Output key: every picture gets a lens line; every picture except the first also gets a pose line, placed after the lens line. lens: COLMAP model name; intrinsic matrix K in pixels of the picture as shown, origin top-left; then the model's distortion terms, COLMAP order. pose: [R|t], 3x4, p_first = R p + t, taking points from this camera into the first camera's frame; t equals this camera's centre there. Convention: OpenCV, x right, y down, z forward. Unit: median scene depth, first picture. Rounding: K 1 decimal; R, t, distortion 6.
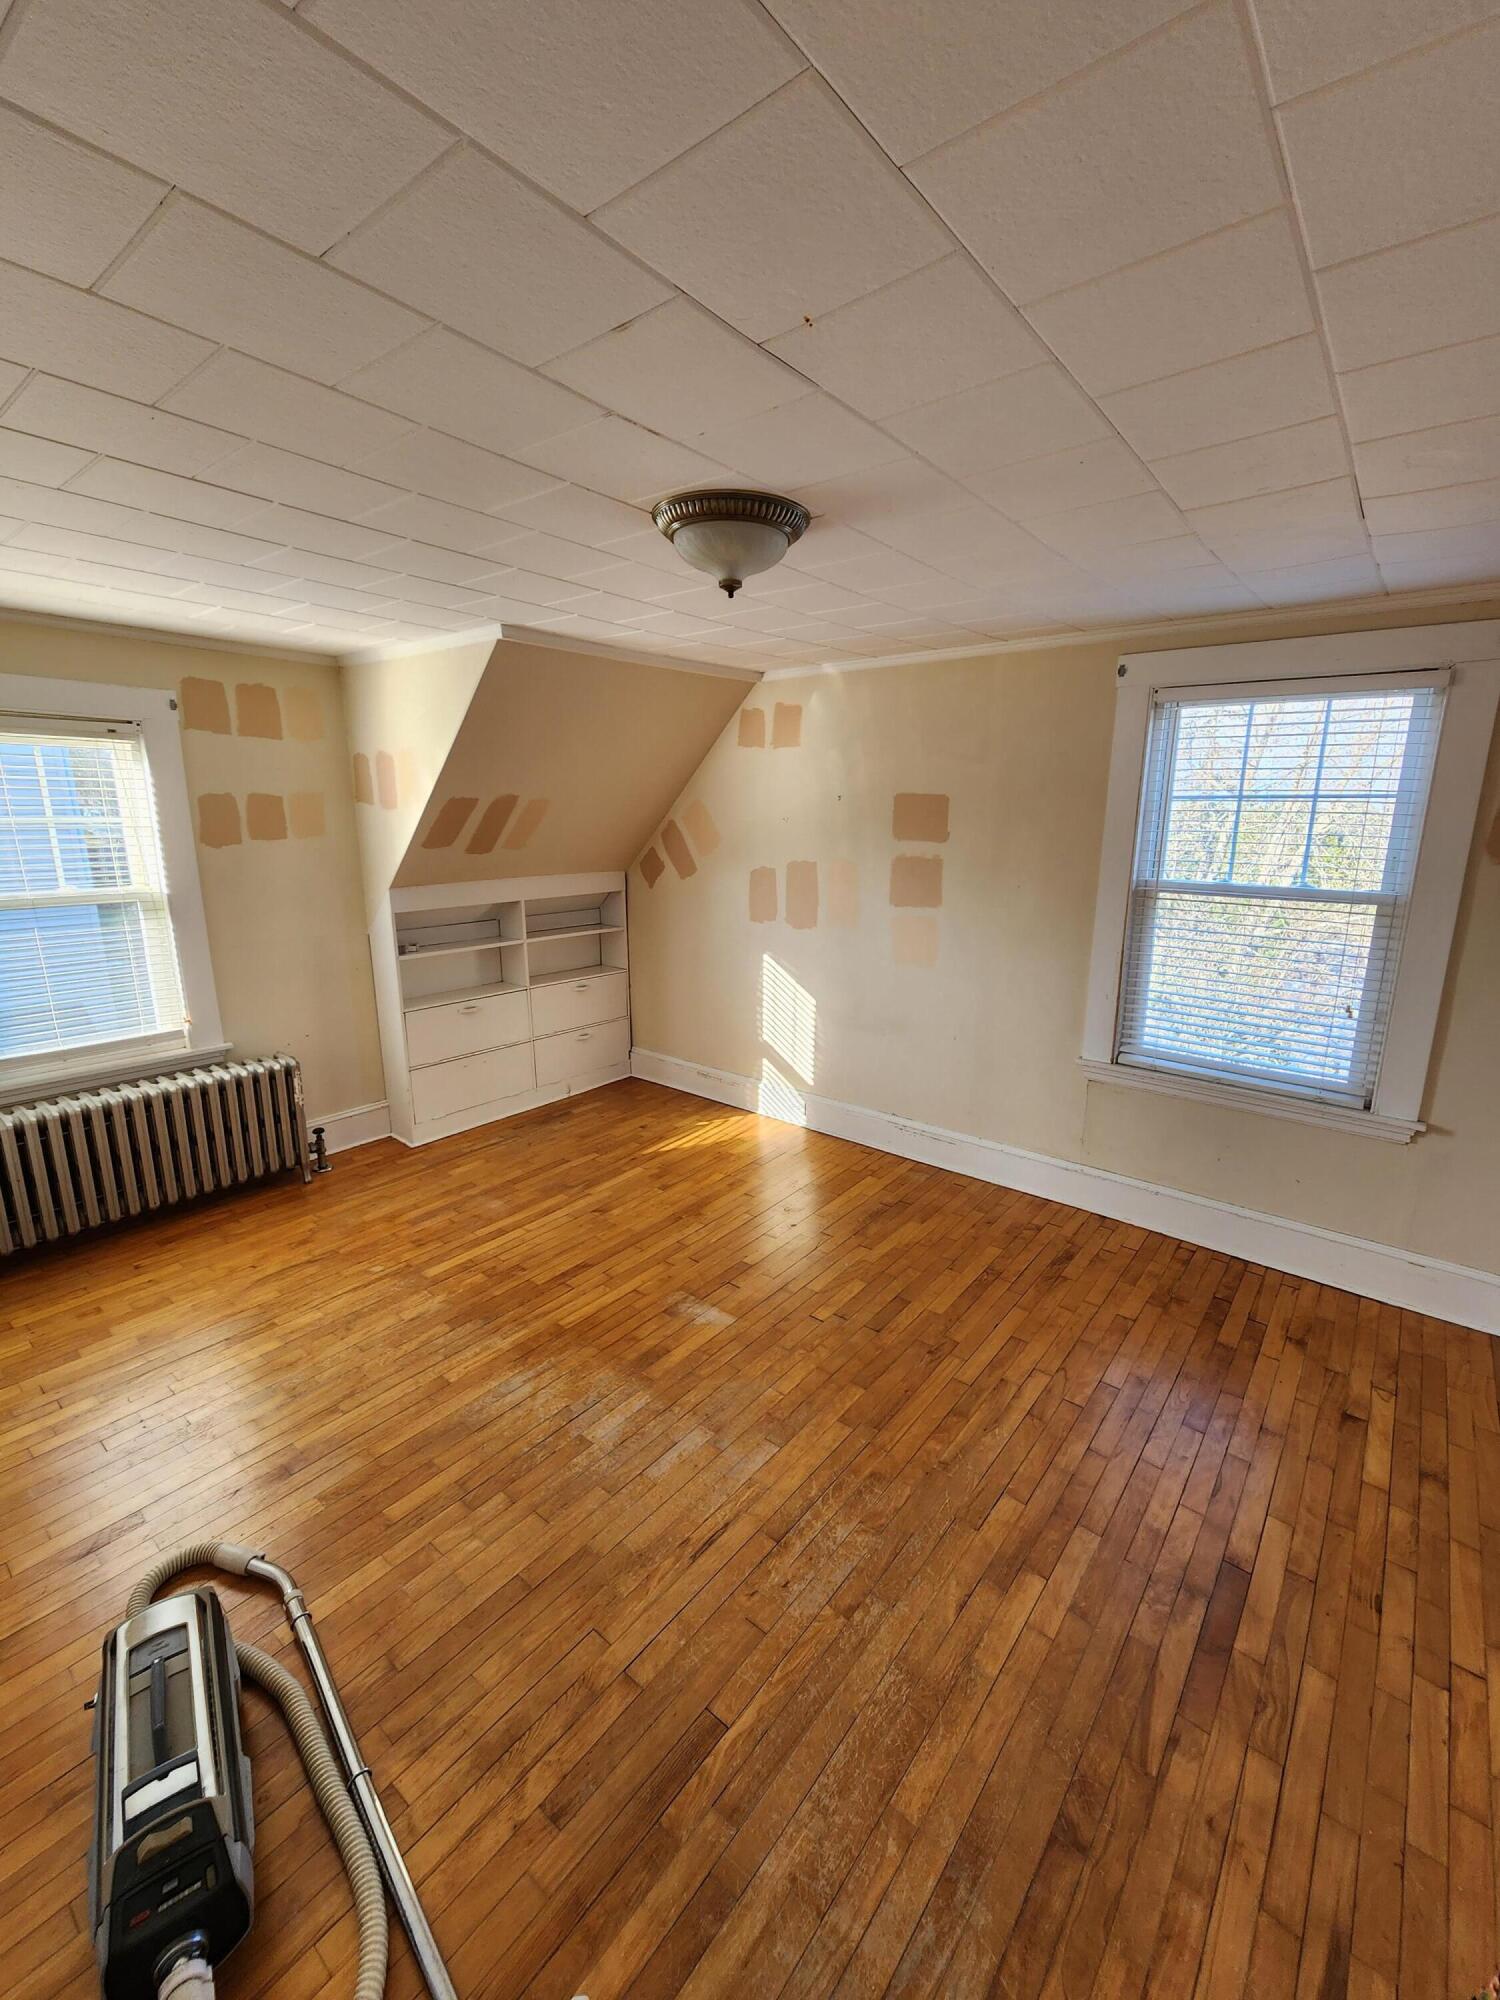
lens RADIAL K [[827.1, 0, 755.4], [0, 827.1, 1002.6], [0, 0, 1]] dist [0.000544, -0.002209]
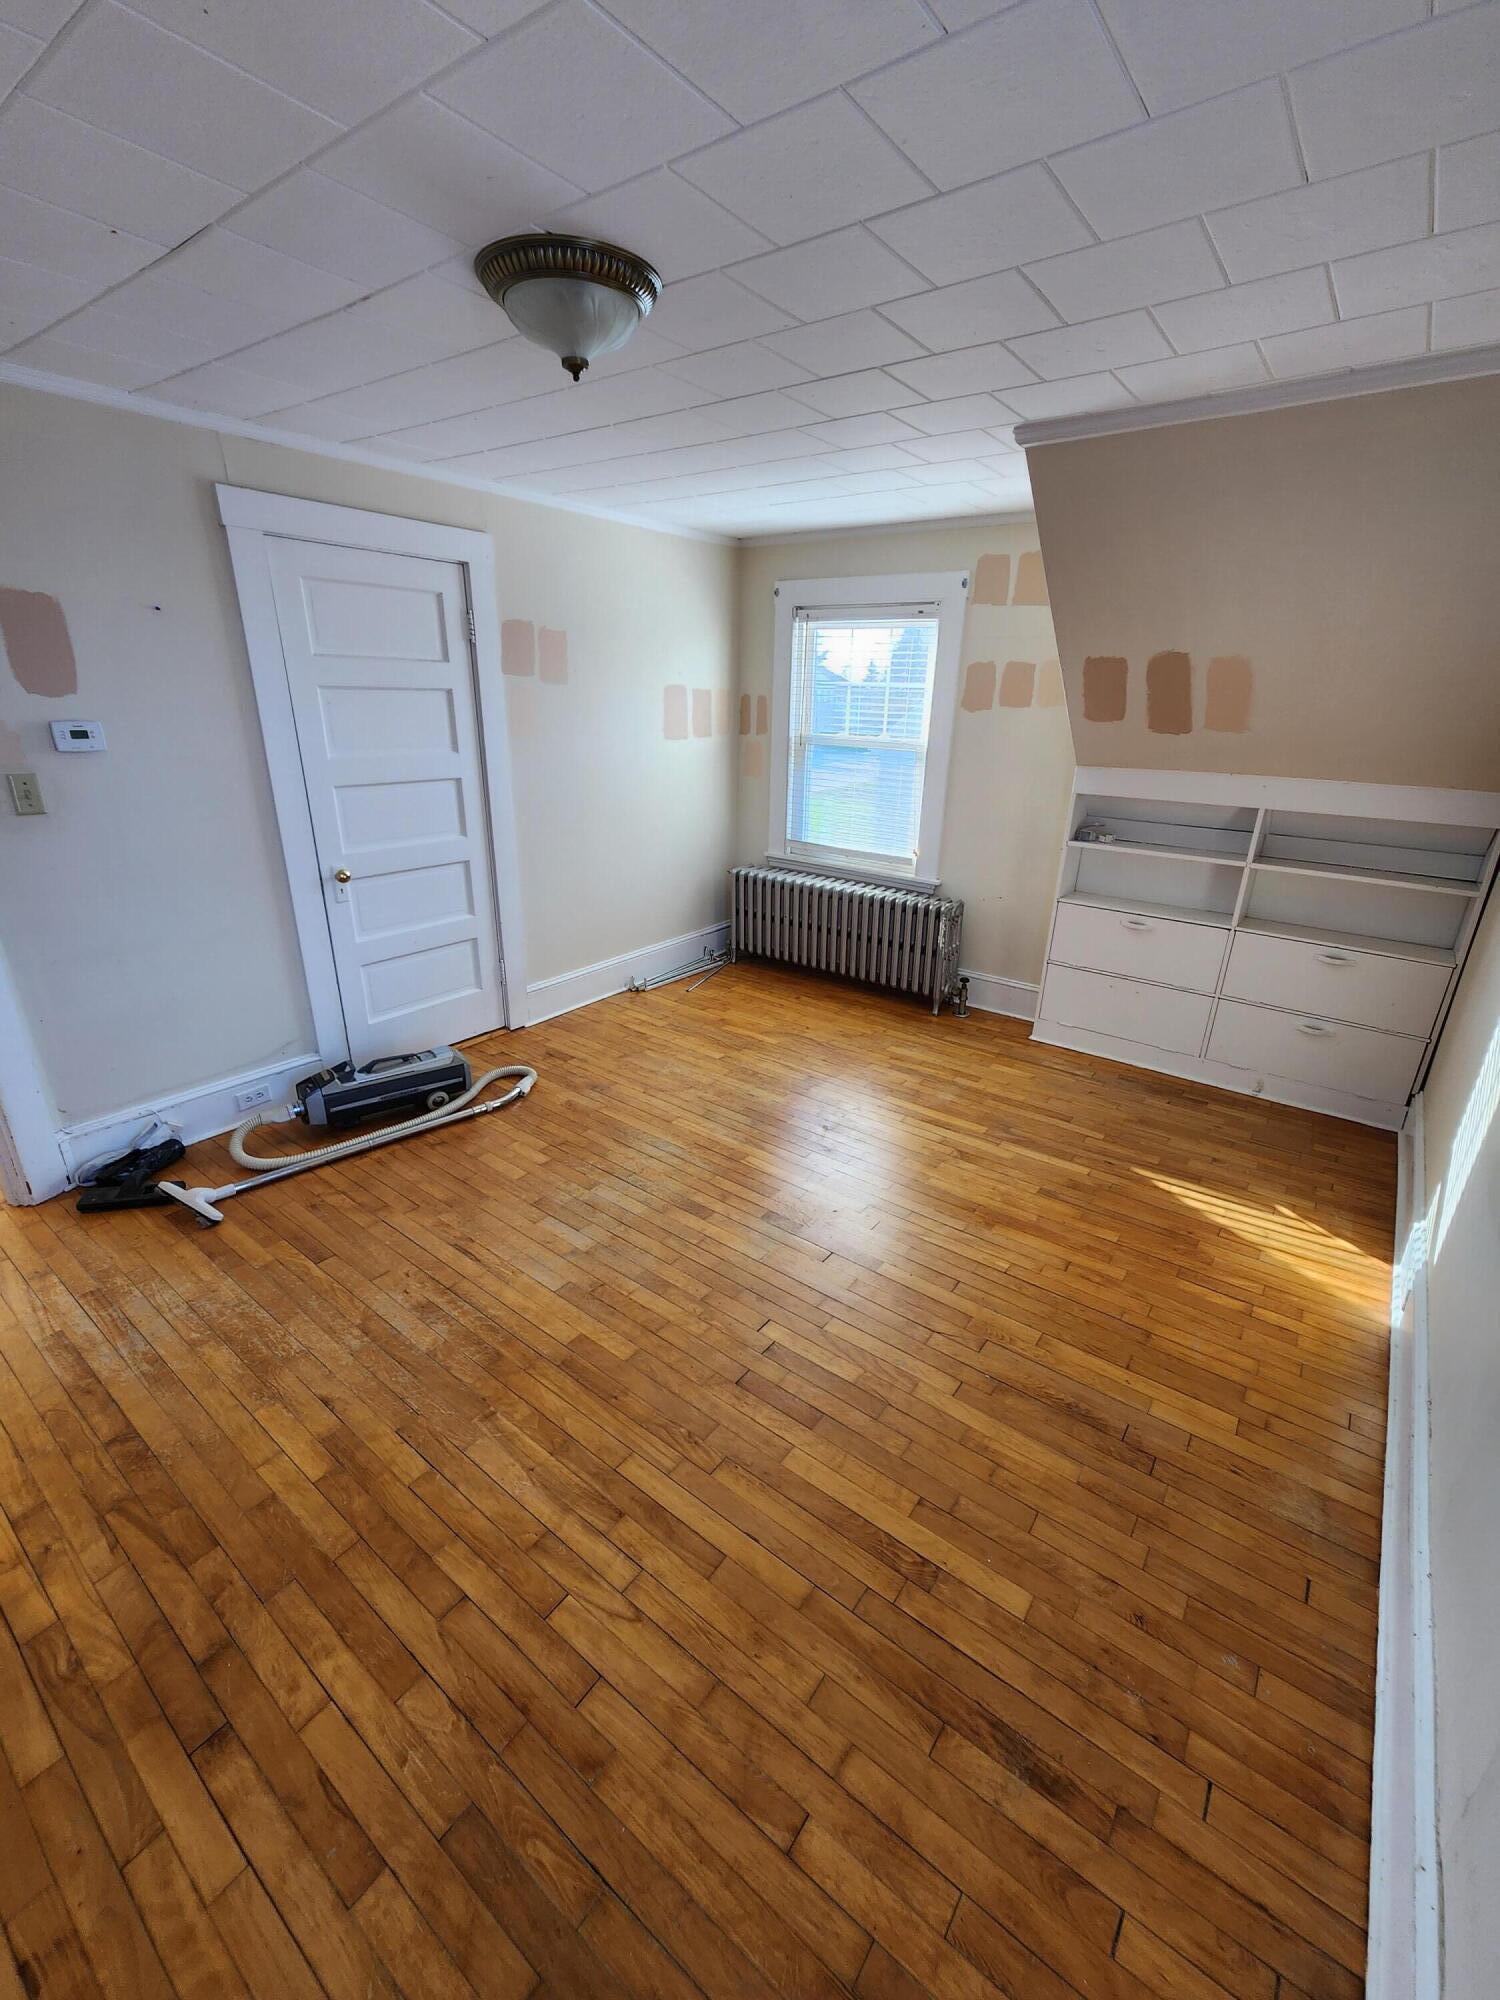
lens RADIAL K [[827.1, 0, 746.8], [0, 827.1, 997.3], [0, 0, 1]] dist [0.000544, -0.002209]
pose [[0.030450, 0.341844, -0.939263, 0.590266], [-0.250338, 0.912358, 0.323936, -0.126024], [0.967680, 0.225269, 0.113358, 0.695121]]
